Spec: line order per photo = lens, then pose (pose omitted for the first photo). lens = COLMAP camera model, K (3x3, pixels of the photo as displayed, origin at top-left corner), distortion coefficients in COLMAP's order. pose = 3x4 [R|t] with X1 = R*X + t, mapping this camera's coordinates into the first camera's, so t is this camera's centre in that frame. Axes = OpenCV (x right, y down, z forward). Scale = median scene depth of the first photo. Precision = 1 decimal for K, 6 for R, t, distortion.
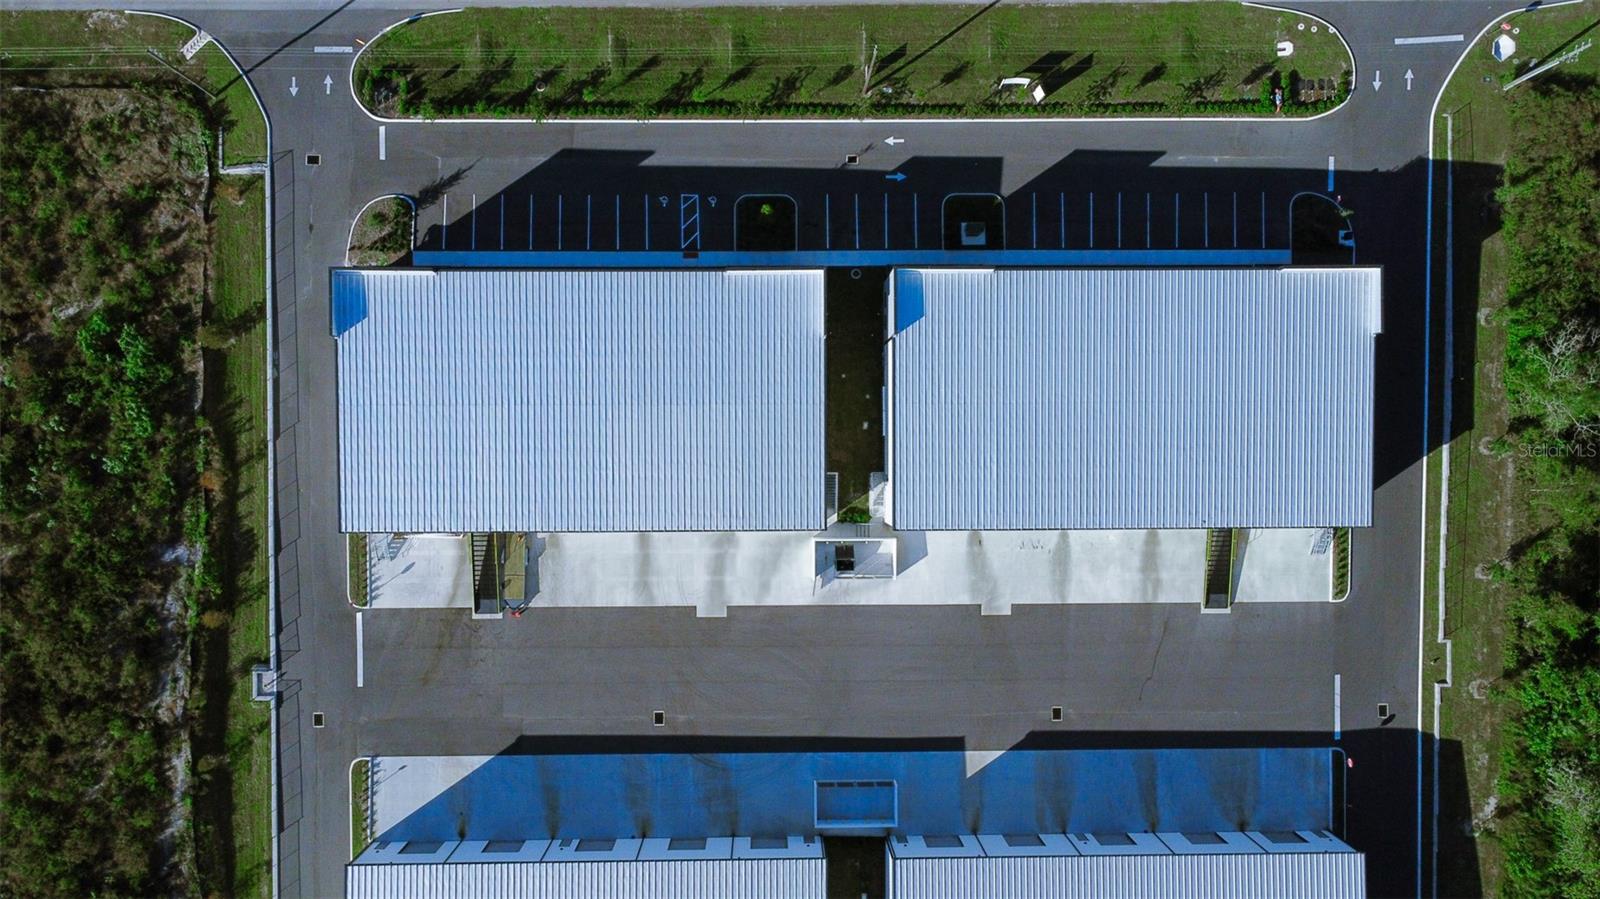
lens RADIAL K [[1203.7, 0, 800.0], [0, 1203.7, 449.5], [0, 0, 1]] dist [0.008771, -0.004711]
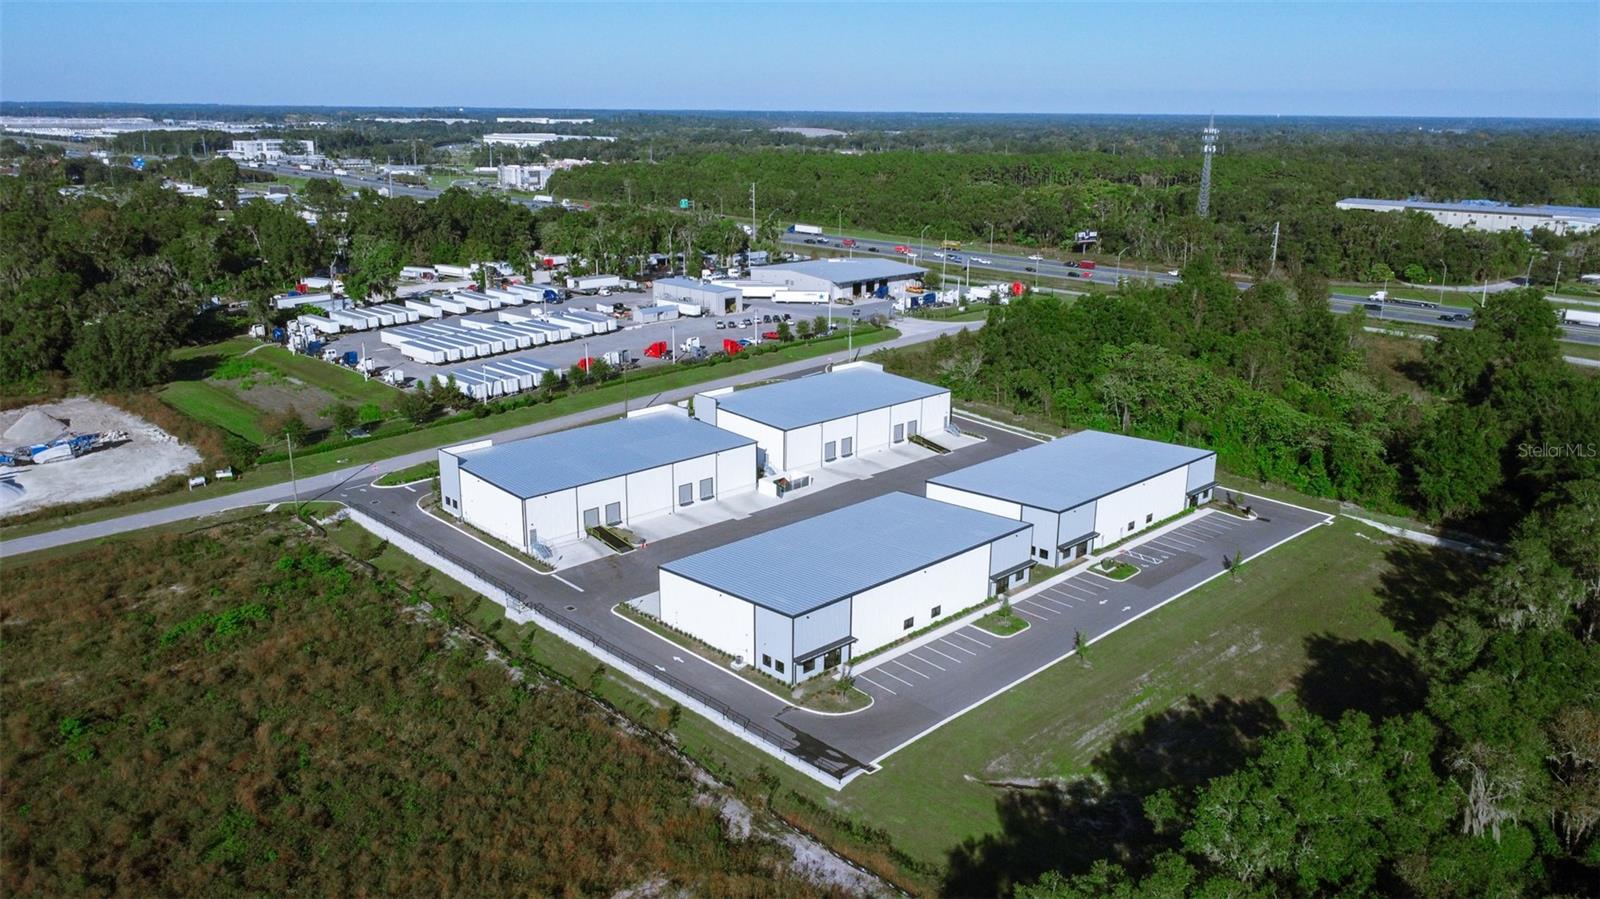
lens RADIAL K [[1203.7, 0, 800.0], [0, 1203.7, 449.5], [0, 0, 1]] dist [0.008771, -0.004711]
pose [[0.721303, -0.208107, 0.660616, -1.037974], [0.692552, 0.203374, -0.692106, 1.254684], [0.009680, 0.956729, 0.290820, 0.459421]]
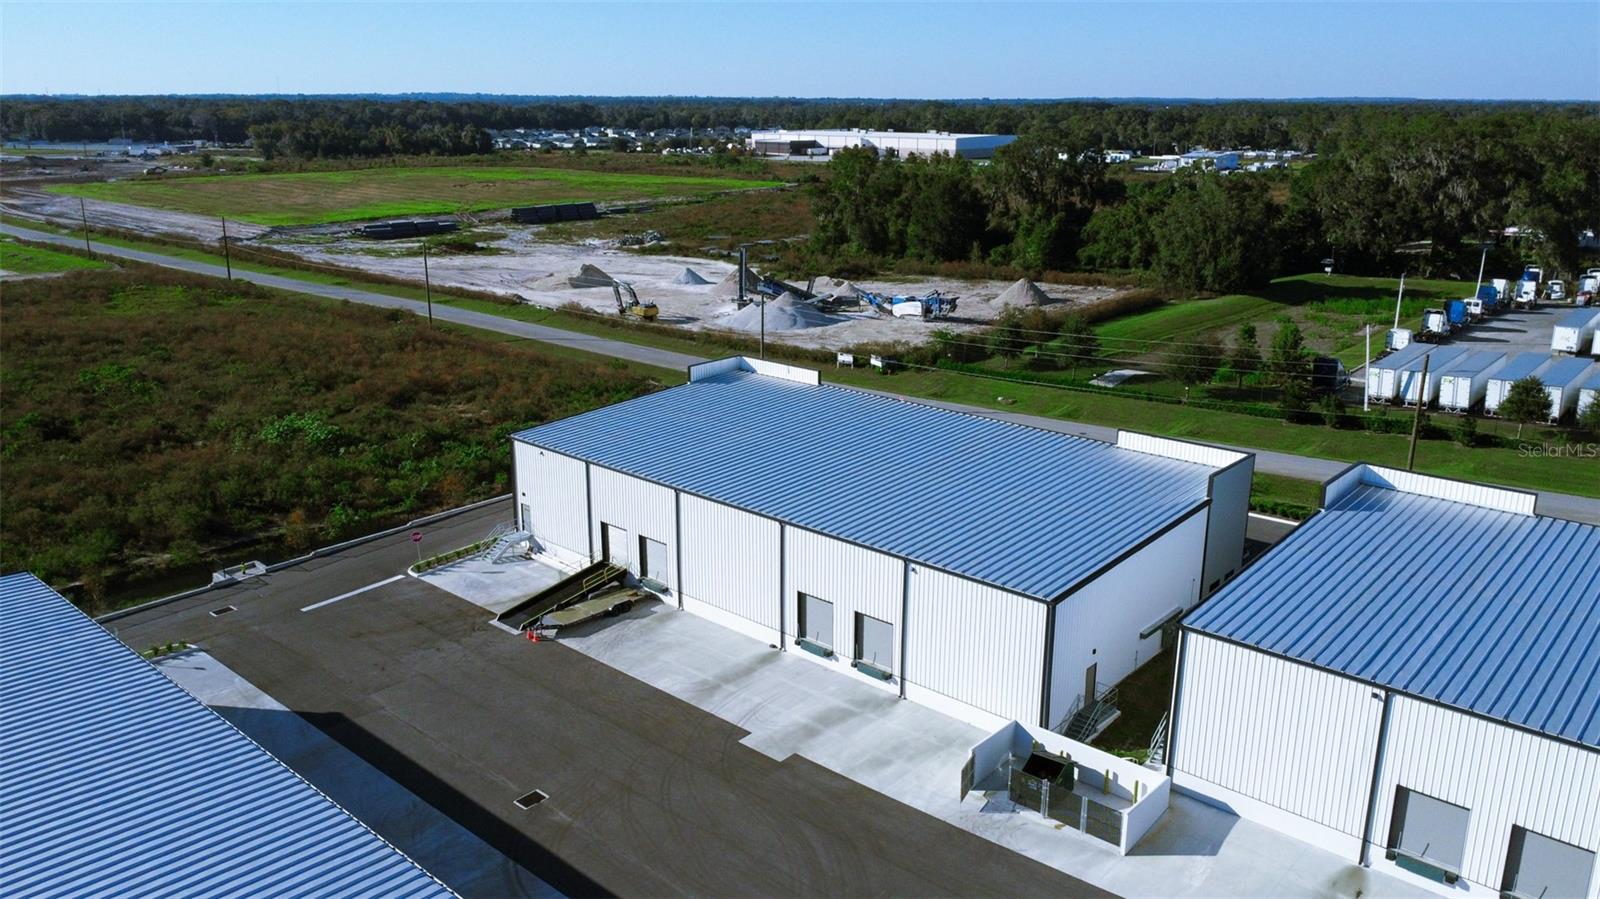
lens RADIAL K [[1203.7, 0, 800.0], [0, 1203.7, 449.5], [0, 0, 1]] dist [0.008771, -0.004711]
pose [[0.741023, 0.165169, -0.650849, 0.249700], [-0.671293, 0.205098, -0.712250, 0.462842], [0.015846, 0.964704, 0.262859, 0.742857]]
